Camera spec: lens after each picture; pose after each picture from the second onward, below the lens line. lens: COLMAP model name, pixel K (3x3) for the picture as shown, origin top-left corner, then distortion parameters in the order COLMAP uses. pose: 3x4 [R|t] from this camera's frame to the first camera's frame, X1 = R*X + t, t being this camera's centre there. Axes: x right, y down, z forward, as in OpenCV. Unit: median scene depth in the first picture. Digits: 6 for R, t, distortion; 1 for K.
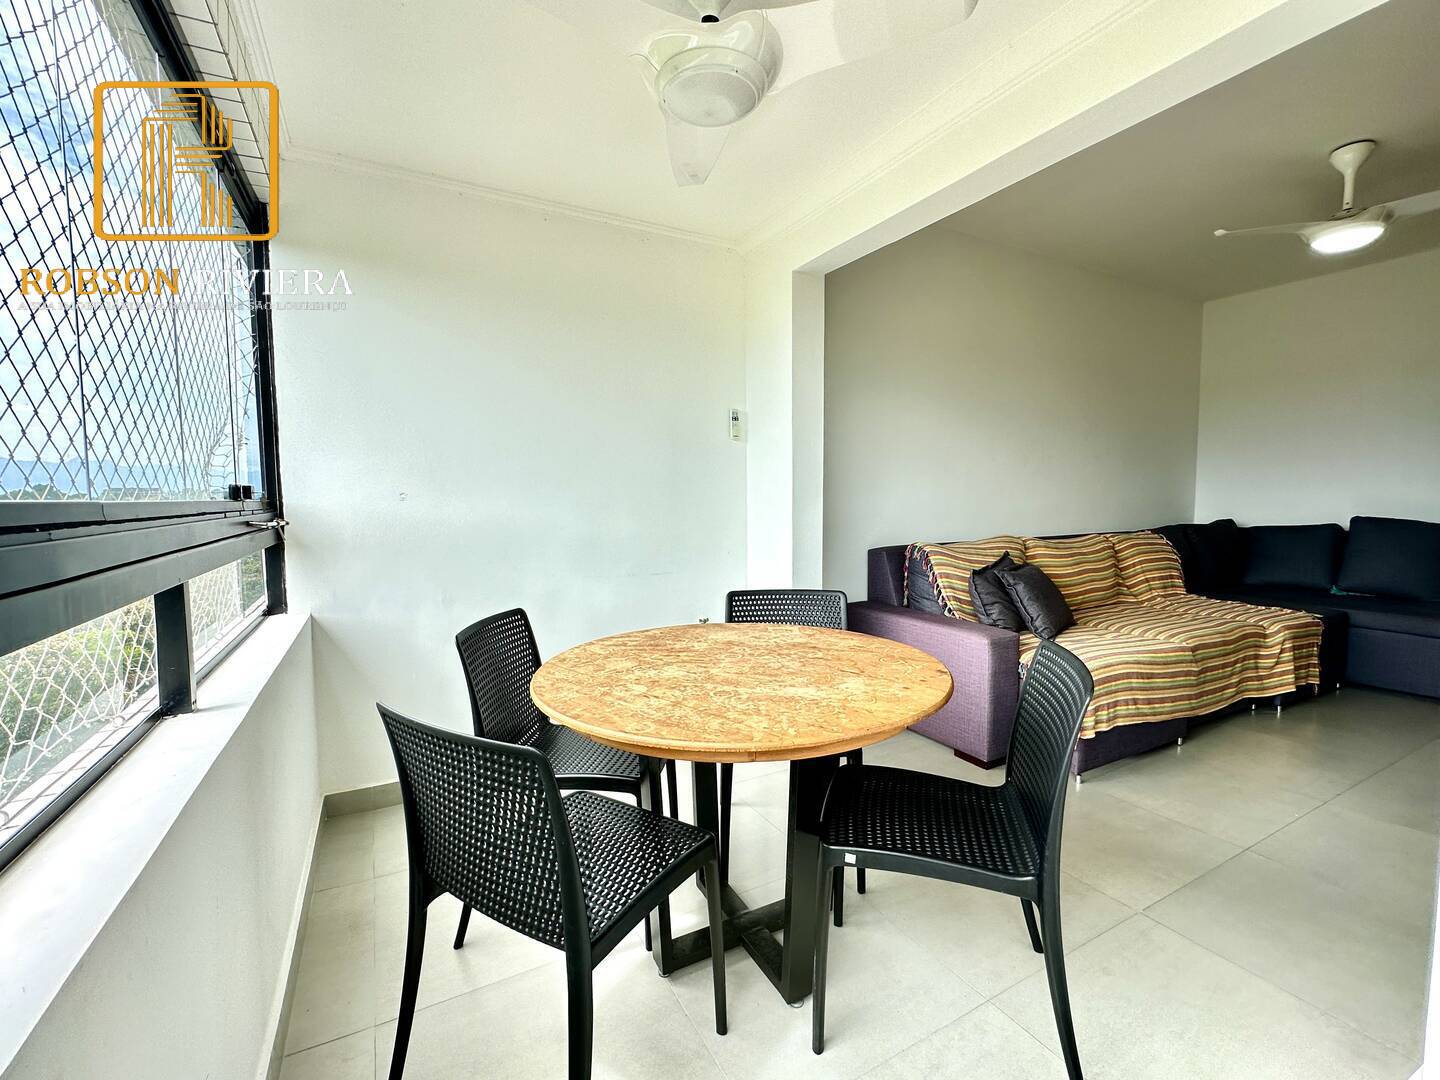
lens RADIAL K [[633.7, 0, 720.3], [0, 633.7, 542.2], [0, 0, 1]] dist [-0.003535, 0.000040]
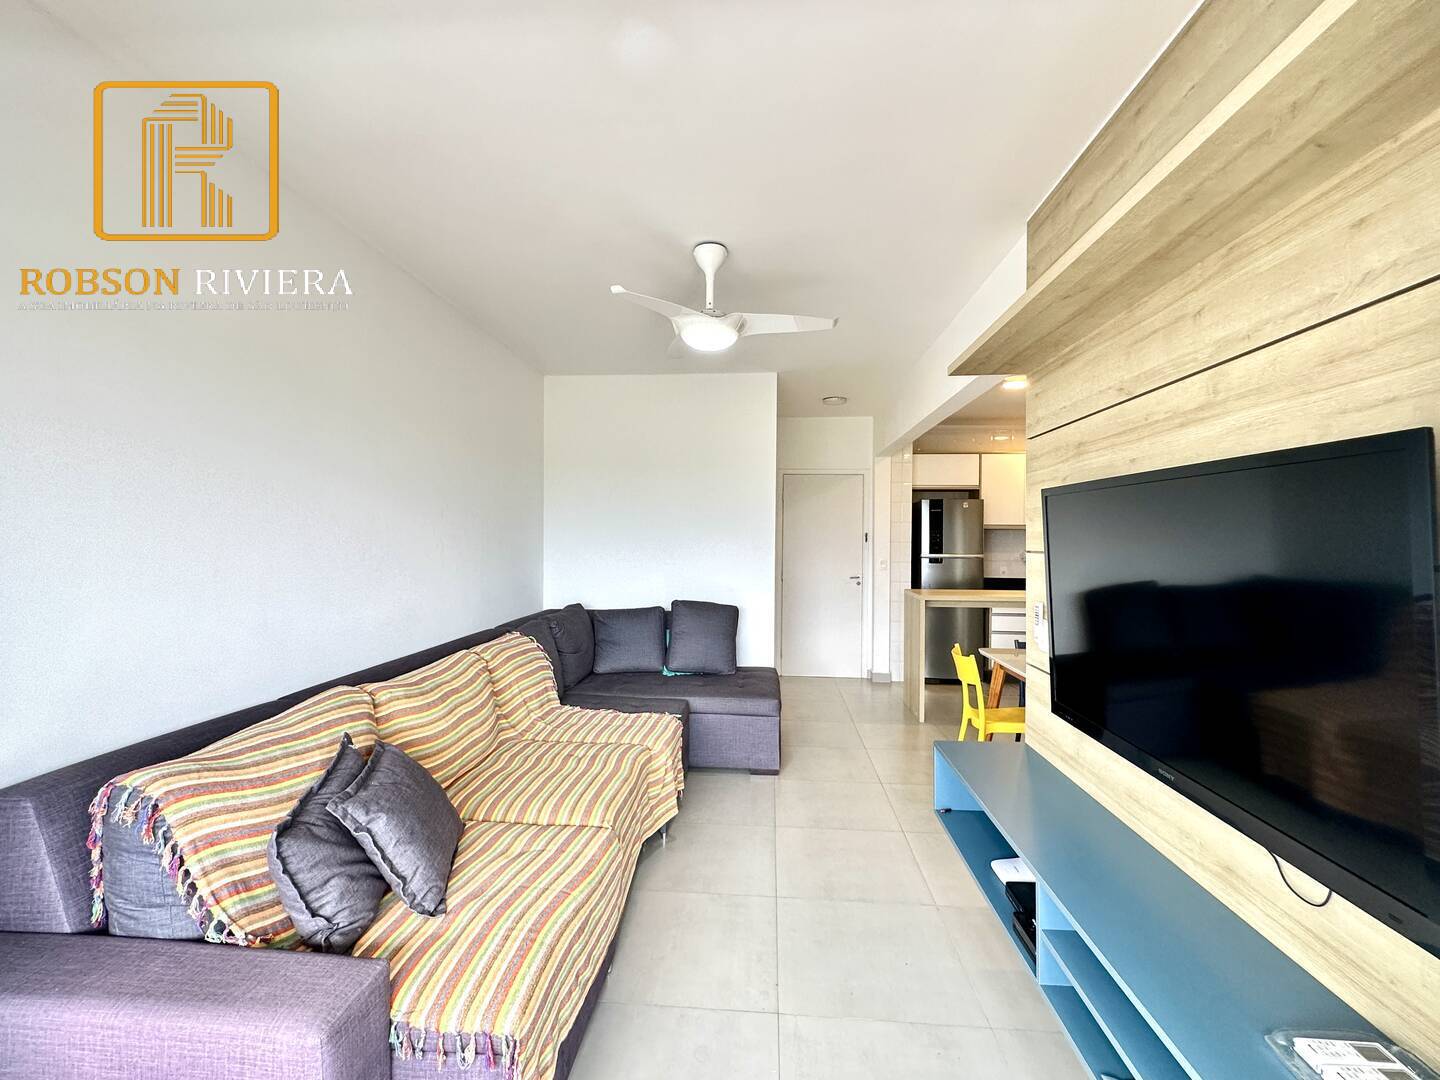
lens RADIAL K [[633.7, 0, 716.0], [0, 633.7, 535.9], [0, 0, 1]] dist [-0.003535, 0.000040]
pose [[0.550413, 0.013996, 0.834775, 0.171944], [0.051015, 0.997427, -0.050360, -0.116513], [-0.833332, 0.070305, 0.548283, 0.428419]]
